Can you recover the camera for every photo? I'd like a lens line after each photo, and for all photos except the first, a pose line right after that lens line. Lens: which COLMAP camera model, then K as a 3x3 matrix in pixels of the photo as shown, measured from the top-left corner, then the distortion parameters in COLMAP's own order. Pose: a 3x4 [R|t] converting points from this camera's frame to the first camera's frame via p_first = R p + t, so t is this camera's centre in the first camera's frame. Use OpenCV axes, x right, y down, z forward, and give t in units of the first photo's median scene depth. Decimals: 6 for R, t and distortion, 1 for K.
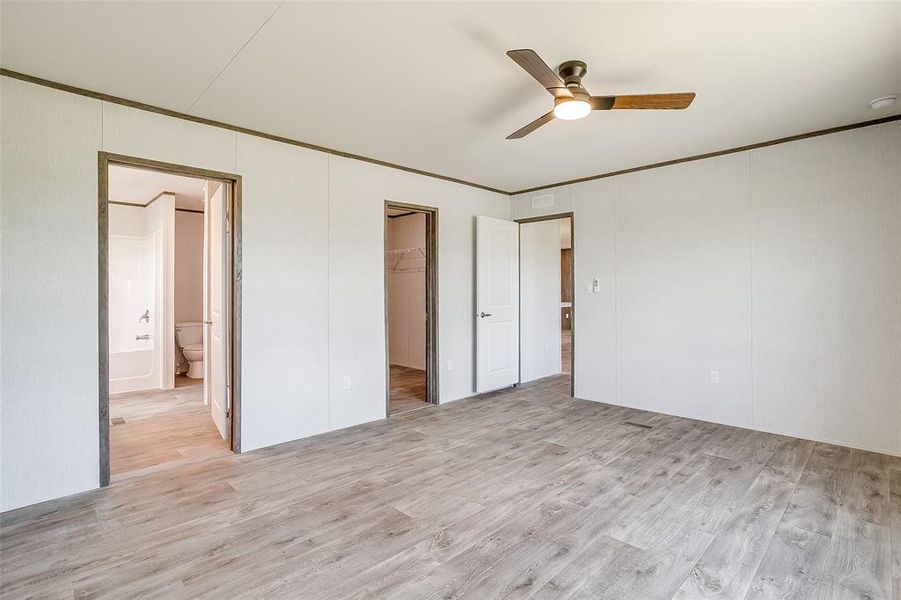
lens RADIAL K [[435.4, 0, 447.0], [0, 435.4, 295.4], [0, 0, 1]] dist [-0.045739, 0.023569]
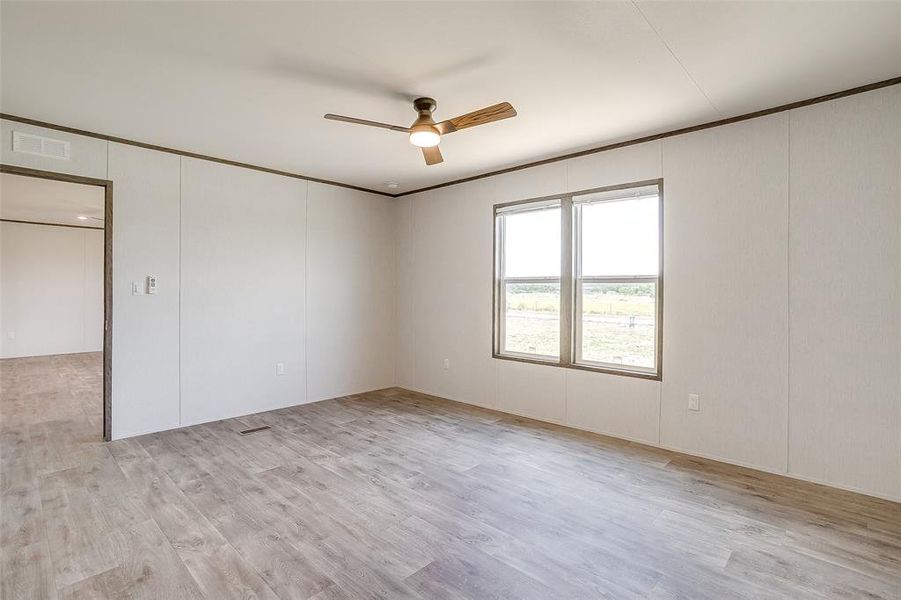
lens RADIAL K [[435.4, 0, 447.0], [0, 435.4, 295.4], [0, 0, 1]] dist [-0.045739, 0.023569]
pose [[-0.031646, 0.004169, 0.999490, -0.746870], [0.003706, 0.999985, -0.004054, 0.001523], [-0.999492, 0.003576, -0.031661, 0.811032]]
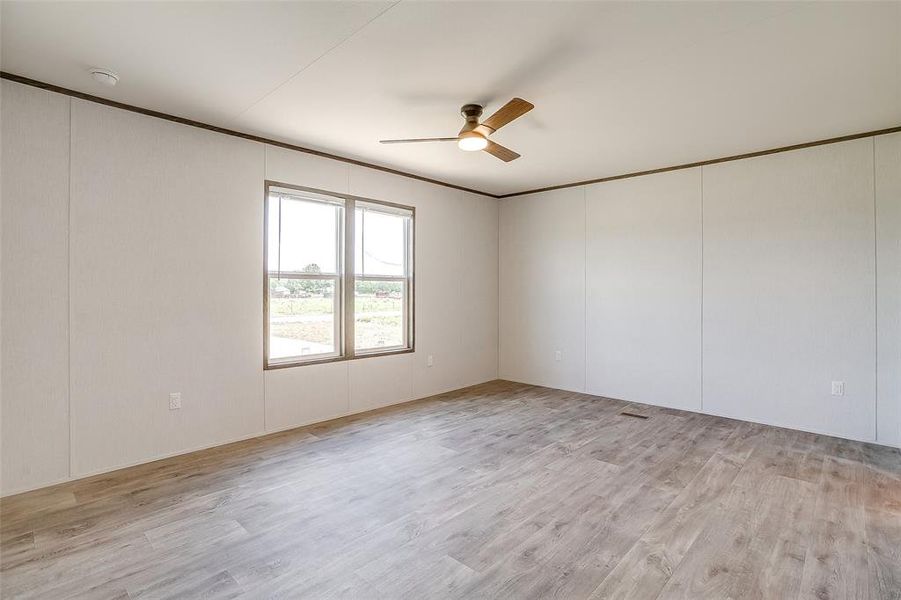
lens RADIAL K [[439.3, 0, 452.3], [0, 439.3, 295.1], [0, 0, 1]] dist [-0.045409, 0.023616]
pose [[-0.998947, 0.004866, -0.045619, 0.341968], [0.004191, 0.999881, 0.014880, -0.011560], [0.045686, 0.014673, -0.998848, 1.874473]]
